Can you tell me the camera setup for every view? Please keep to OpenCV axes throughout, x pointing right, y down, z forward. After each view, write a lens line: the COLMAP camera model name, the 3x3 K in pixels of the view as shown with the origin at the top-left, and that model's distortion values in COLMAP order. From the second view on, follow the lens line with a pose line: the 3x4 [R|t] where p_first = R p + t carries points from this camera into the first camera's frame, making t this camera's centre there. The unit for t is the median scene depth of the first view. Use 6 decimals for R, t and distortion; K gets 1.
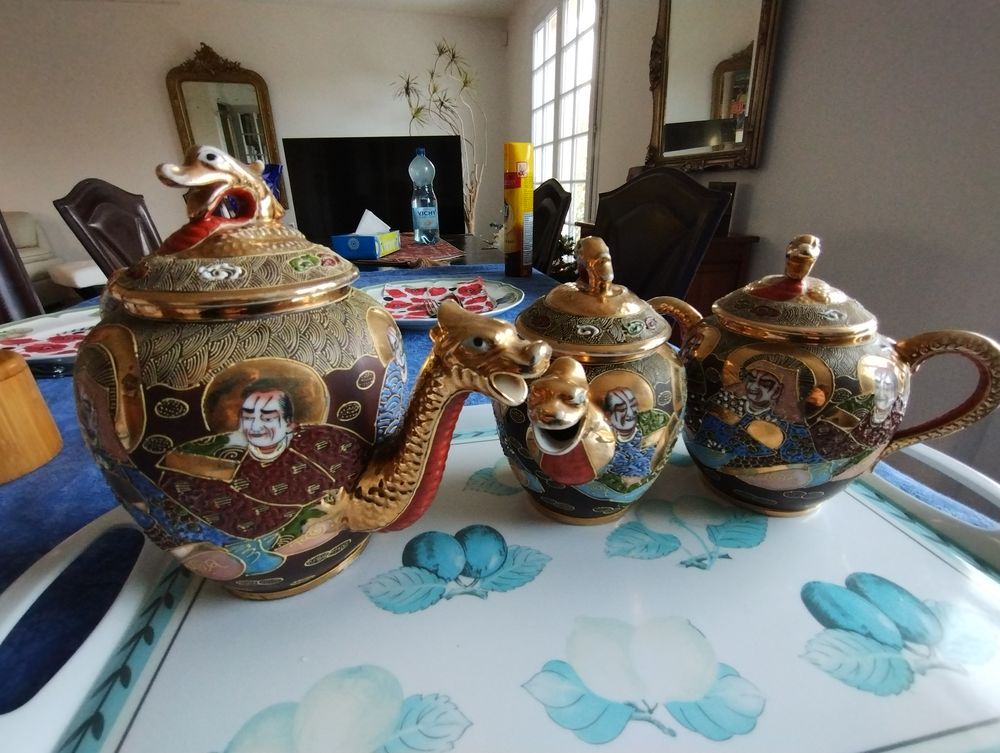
lens RADIAL K [[458.5, 0, 500.0], [0, 458.5, 376.5], [0, 0, 1]] dist [-0.005198, 0.000037]
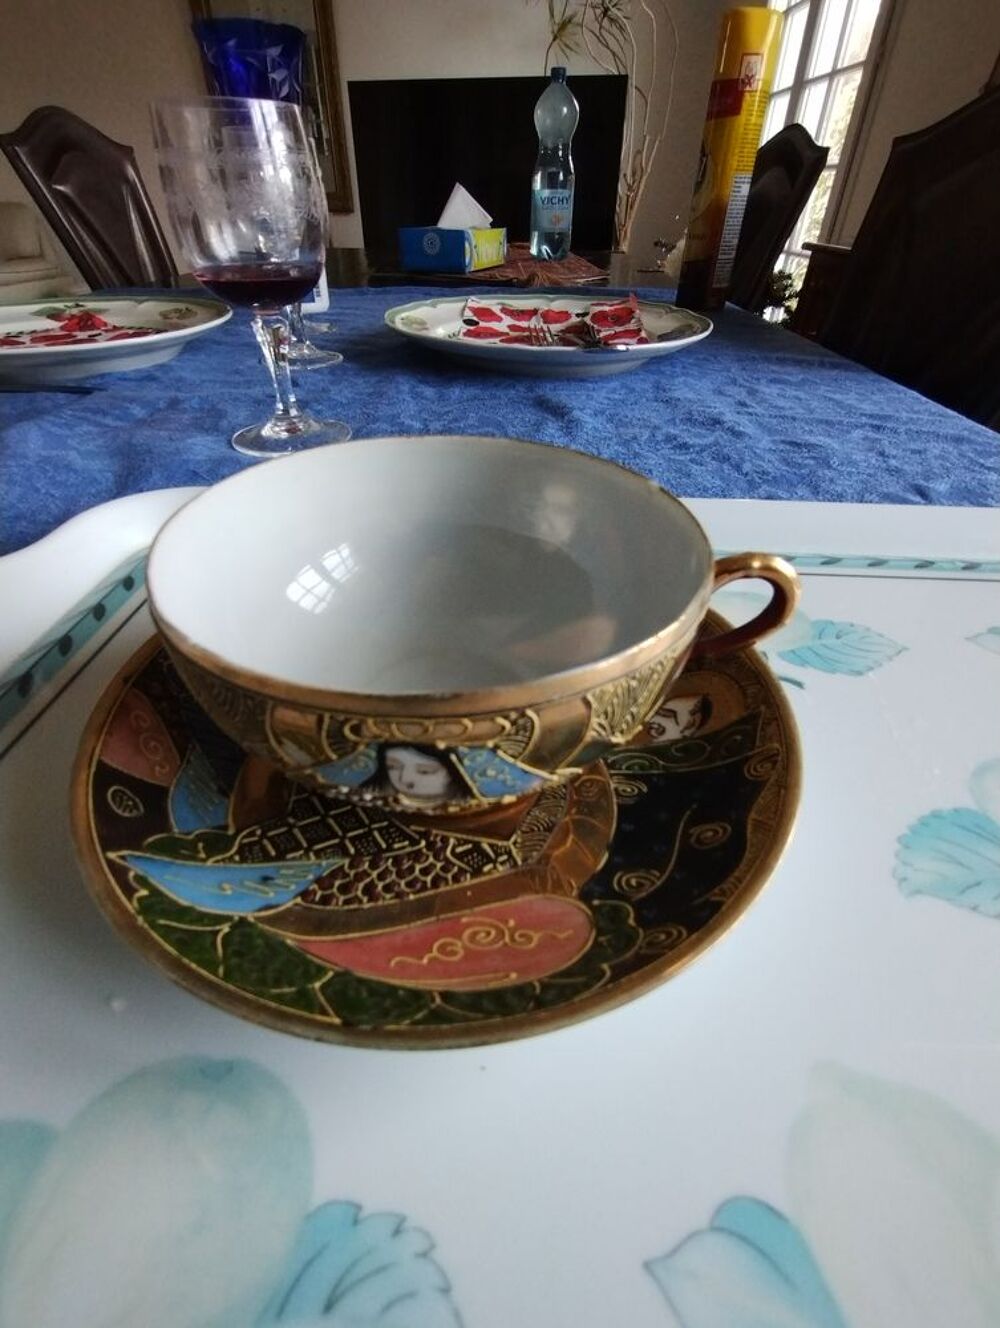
lens RADIAL K [[608.9, 0, 500.0], [0, 608.9, 664.0], [0, 0, 1]] dist [-0.005198, 0.000037]
pose [[0.974372, 0.158558, -0.159554, -0.011861], [-0.111287, 0.956226, 0.270641, 0.031734], [0.195483, -0.245949, 0.949366, 0.142653]]
